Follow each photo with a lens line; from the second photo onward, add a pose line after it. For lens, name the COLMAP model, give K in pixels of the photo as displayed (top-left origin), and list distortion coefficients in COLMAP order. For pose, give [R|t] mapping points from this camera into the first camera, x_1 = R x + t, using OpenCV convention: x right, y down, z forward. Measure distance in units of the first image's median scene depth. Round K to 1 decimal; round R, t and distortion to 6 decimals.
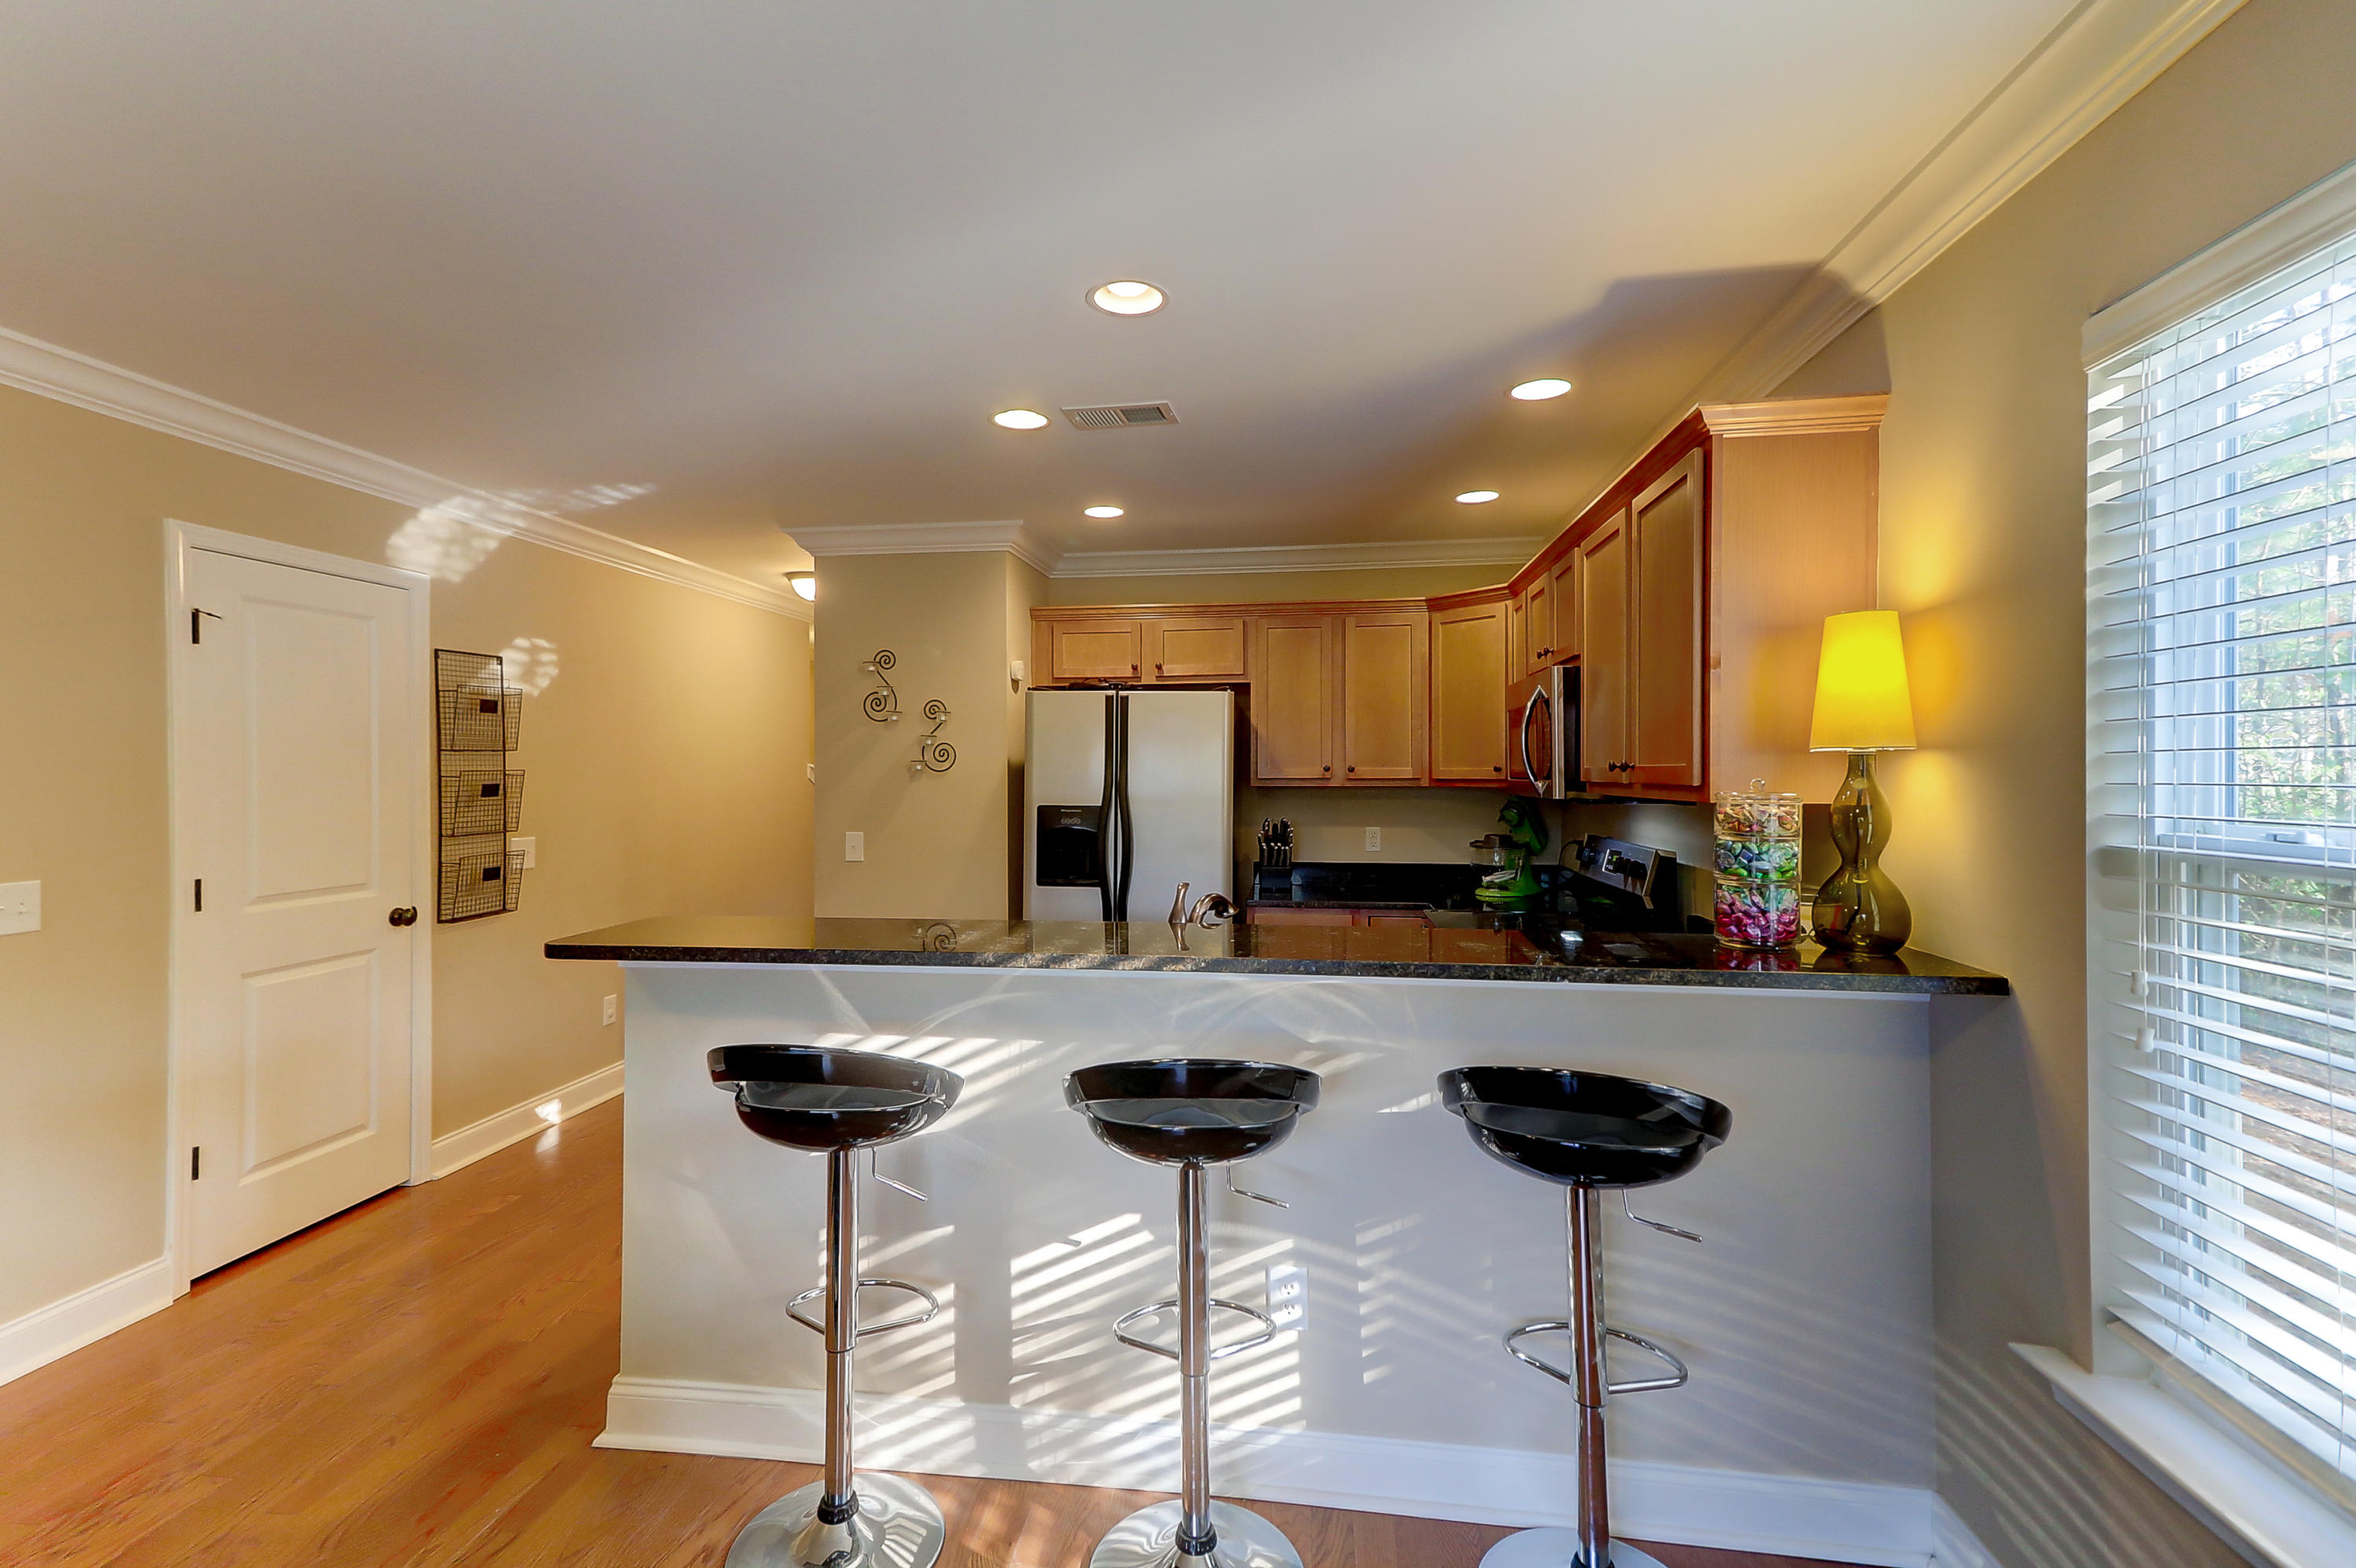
lens RADIAL K [[1070.5, 0, 1177.0], [0, 1070.5, 778.6], [0, 0, 1]] dist [0.035964, -0.000029]
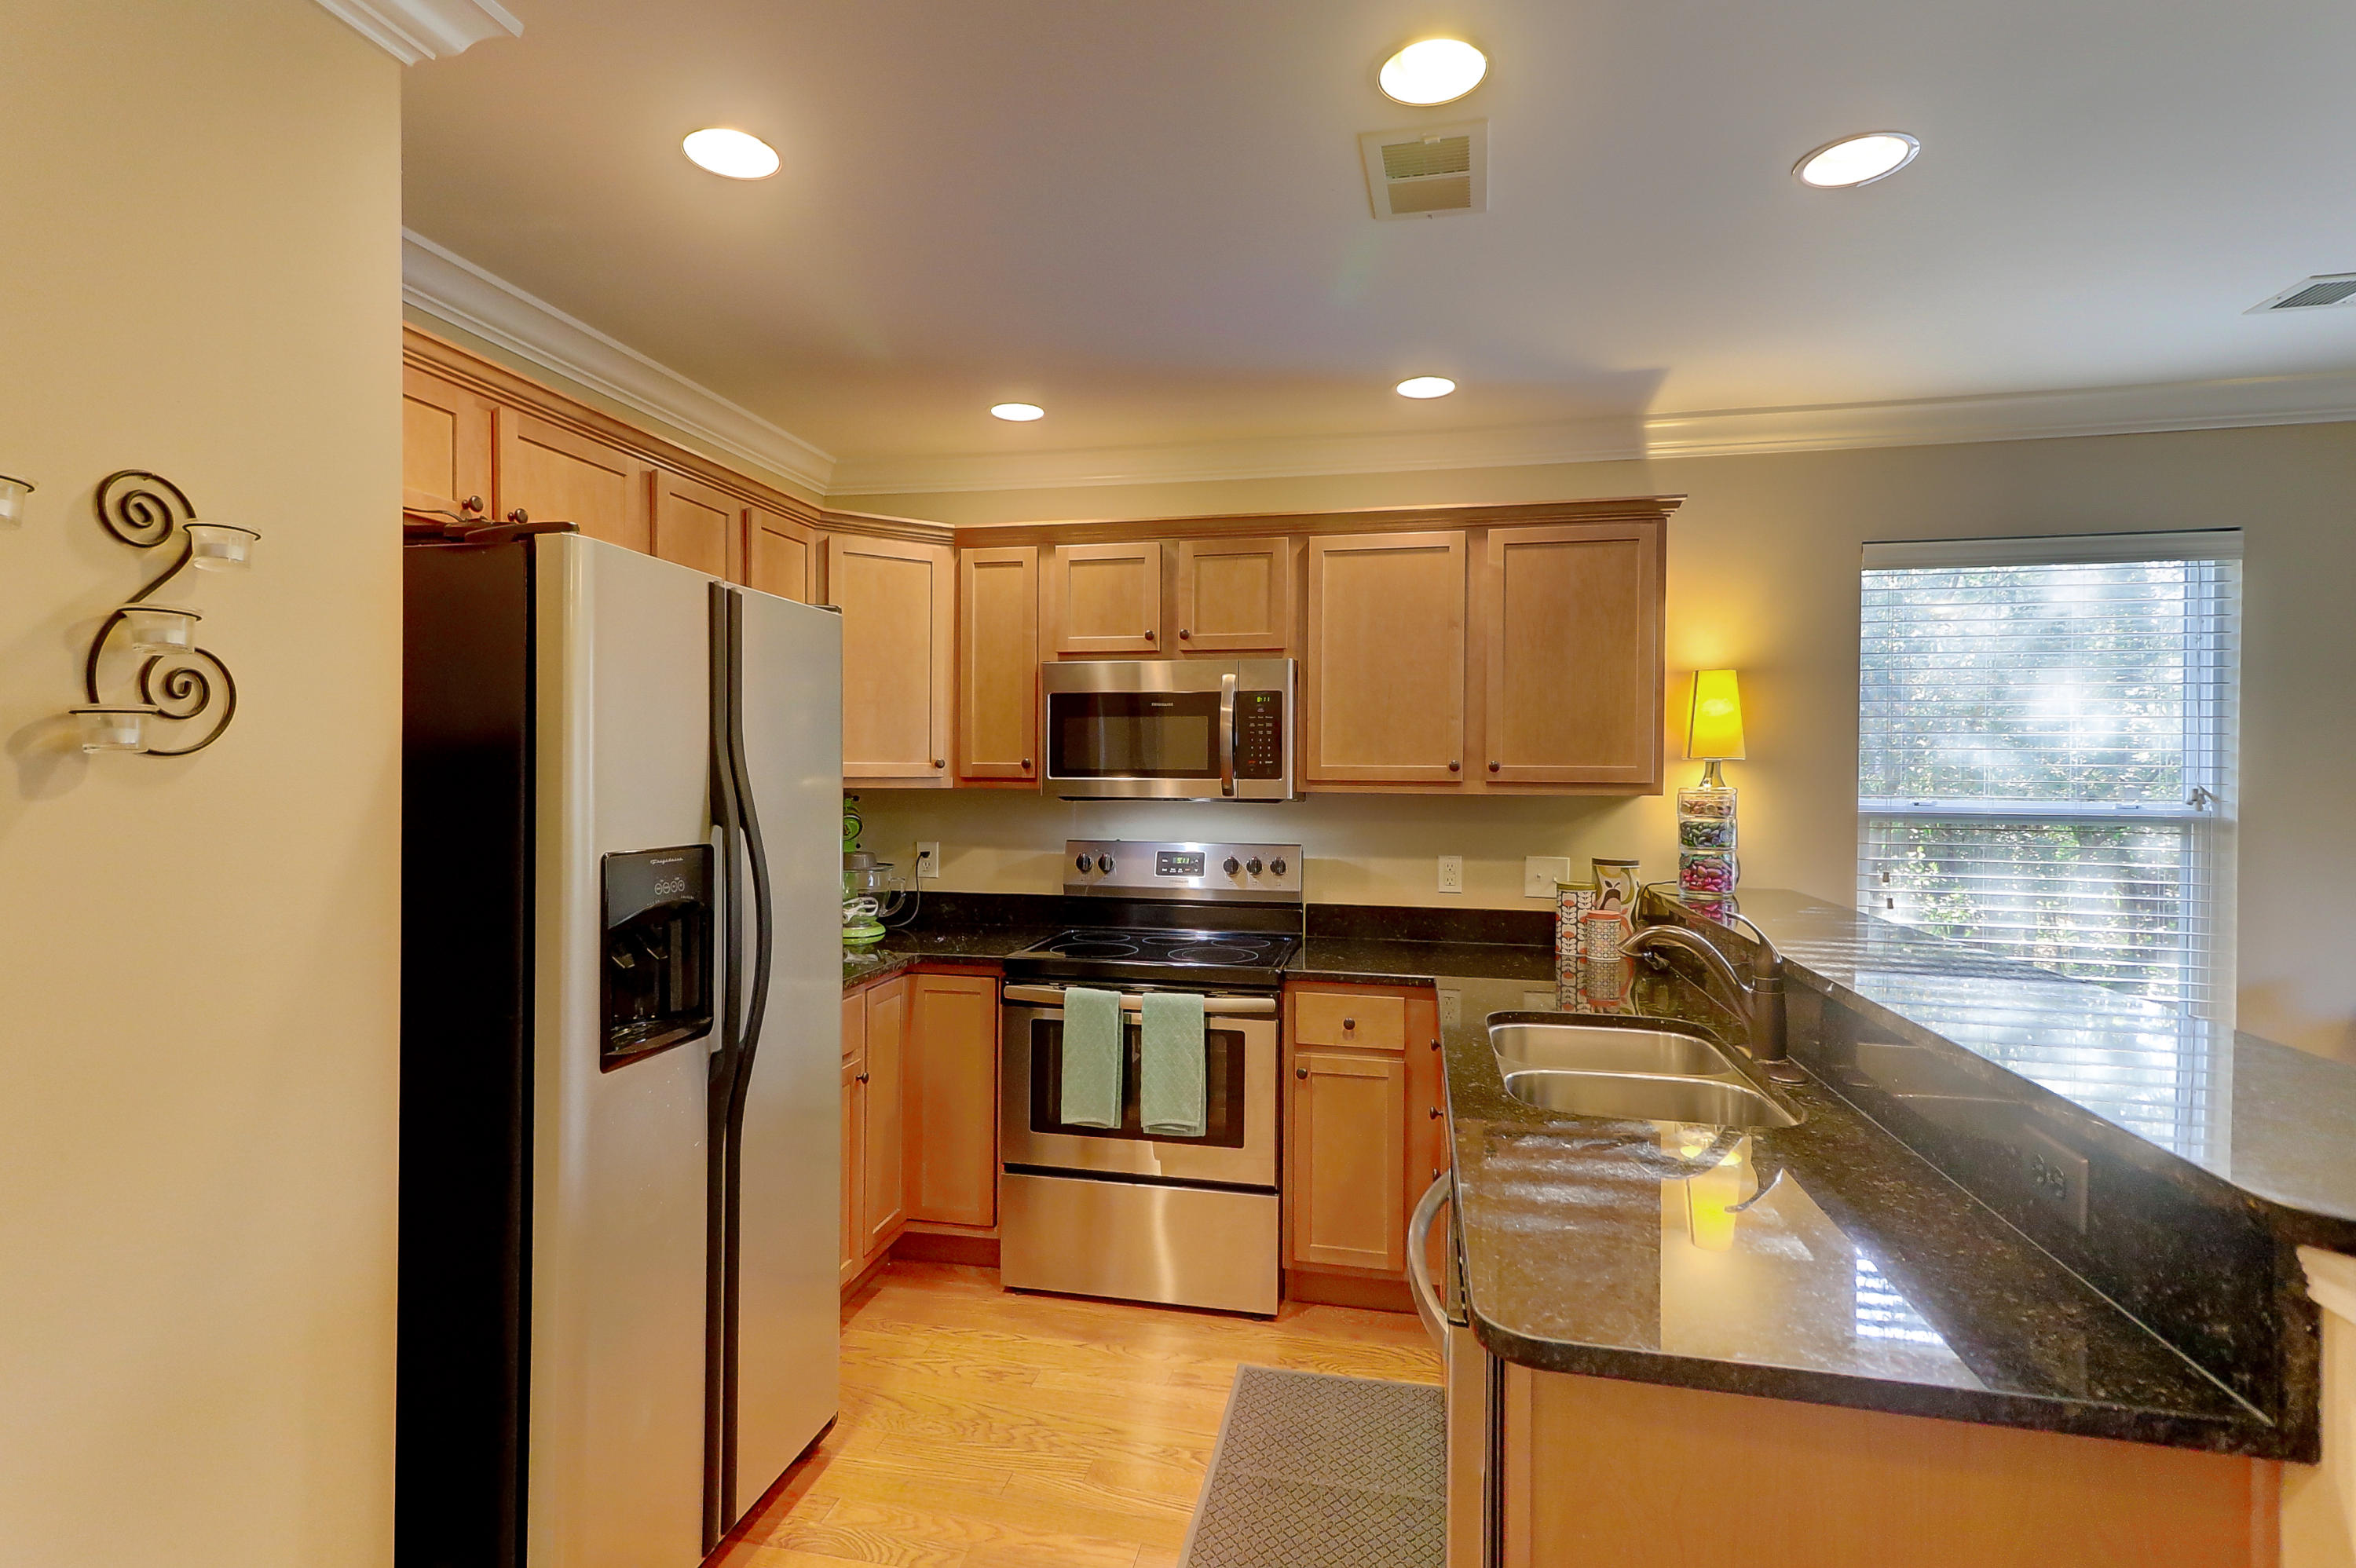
lens RADIAL K [[1143.1, 0, 1166.6], [0, 1143.1, 776.4], [0, 0, 1]] dist [0.031919, -0.000529]
pose [[0.093812, -0.001659, 0.995589, -0.504633], [-0.002614, 0.999995, 0.001913, -0.002387], [-0.995586, -0.002782, 0.093807, 0.773855]]
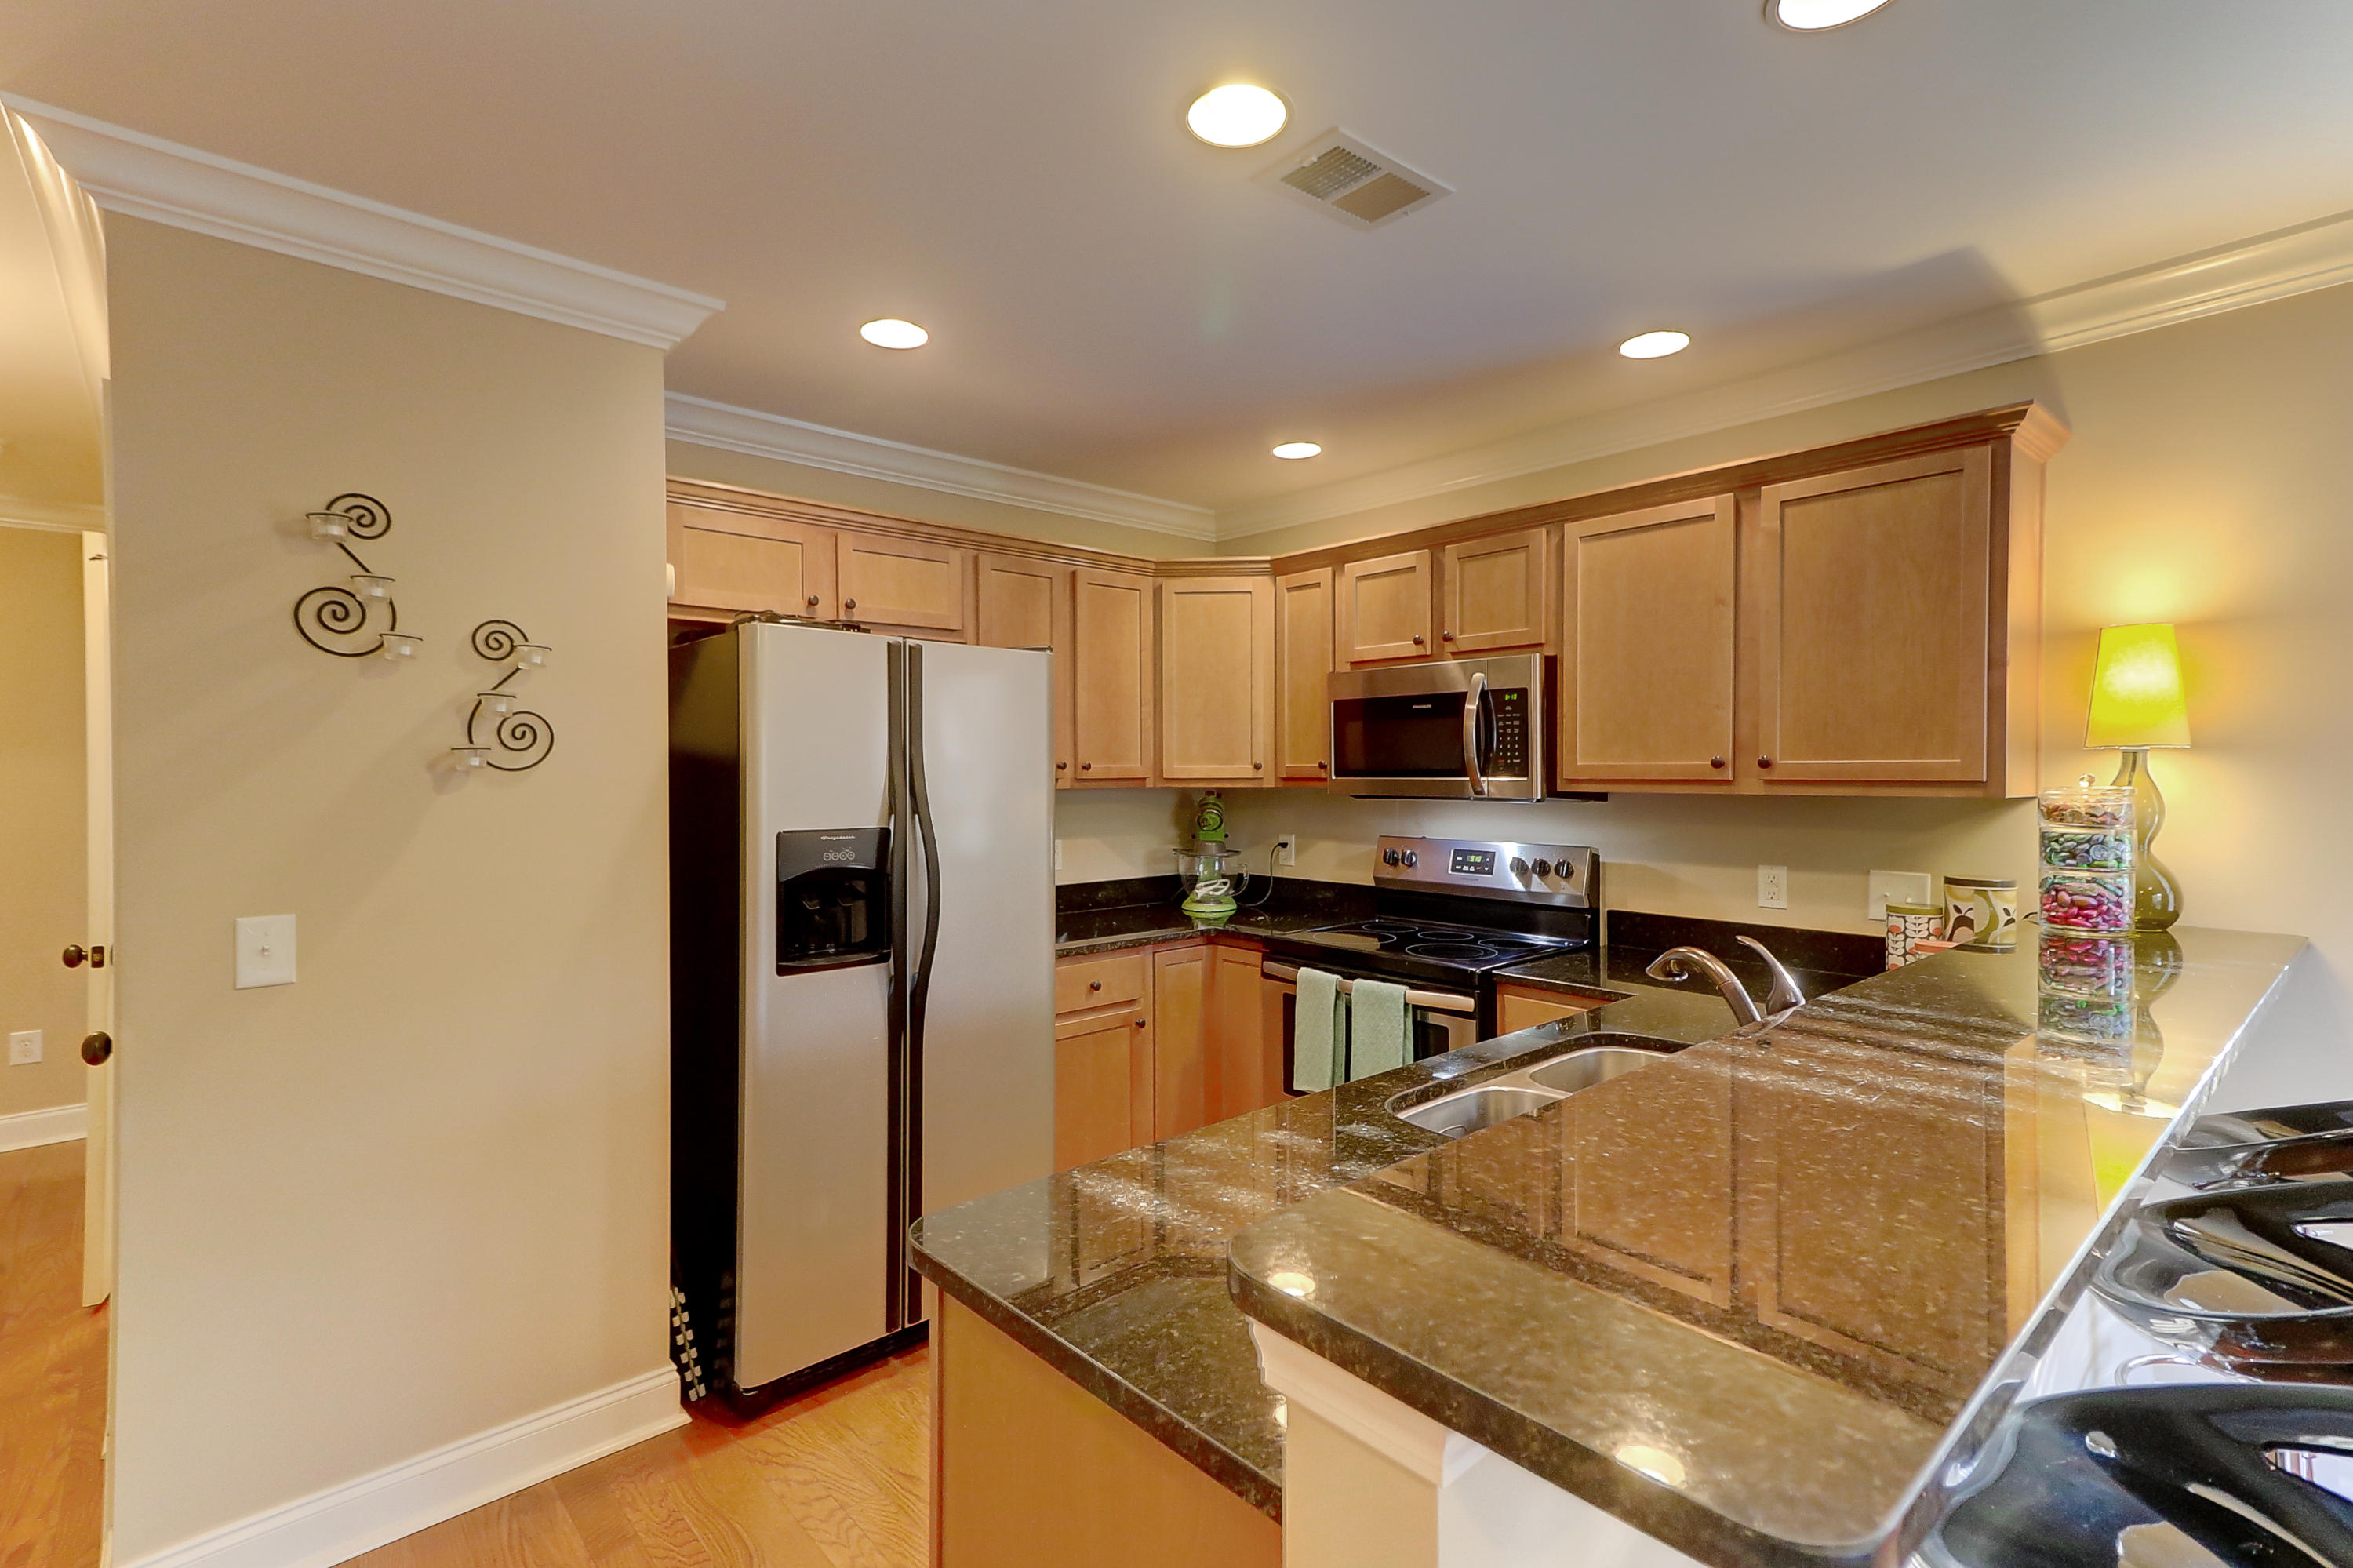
lens RADIAL K [[1069.3, 0, 1175.5], [0, 1069.3, 778.6], [0, 0, 1]] dist [0.035964, -0.000029]
pose [[0.654321, -0.007064, 0.756184, -0.415728], [0.005279, 0.999975, 0.004773, -0.003444], [-0.756199, 0.000868, 0.654341, 0.483107]]
